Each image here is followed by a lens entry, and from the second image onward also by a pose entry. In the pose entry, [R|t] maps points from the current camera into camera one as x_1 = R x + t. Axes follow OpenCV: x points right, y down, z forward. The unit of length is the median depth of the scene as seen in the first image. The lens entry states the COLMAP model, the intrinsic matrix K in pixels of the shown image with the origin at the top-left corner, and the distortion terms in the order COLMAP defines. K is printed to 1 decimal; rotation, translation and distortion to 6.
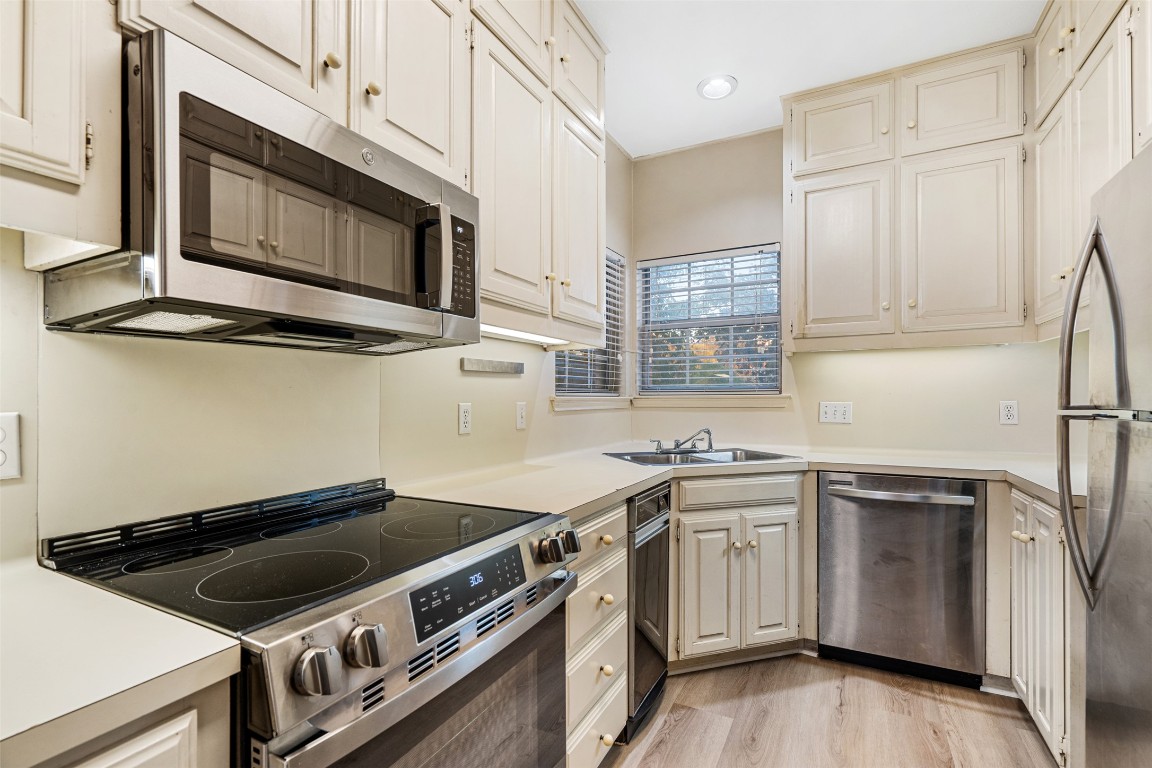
lens RADIAL K [[520.5, 0, 578.7], [0, 520.5, 399.0], [0, 0, 1]] dist [-0.006145, 0.000569]
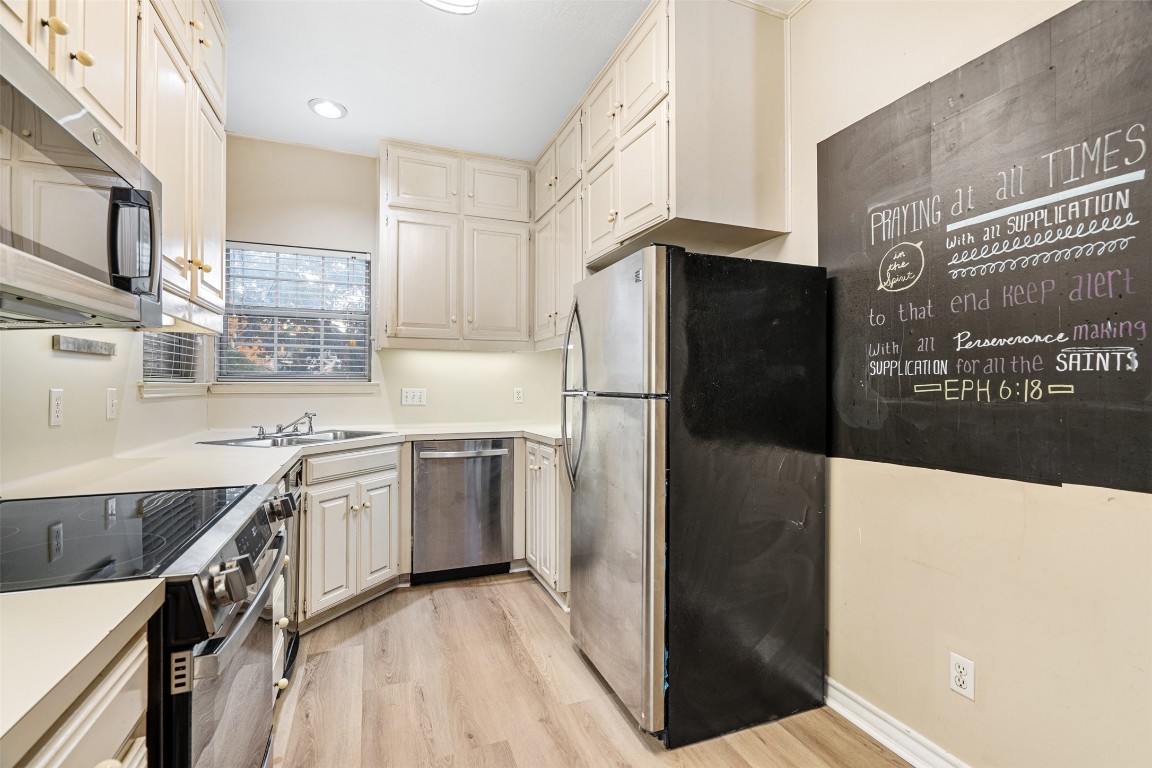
lens RADIAL K [[520.5, 0, 575.3], [0, 520.5, 384.5], [0, 0, 1]] dist [-0.006145, 0.000569]
pose [[0.648486, 0.006777, 0.761196, -0.282118], [-0.003395, 0.999976, -0.006011, 0.002831], [-0.761219, 0.001314, 0.648494, -0.162628]]
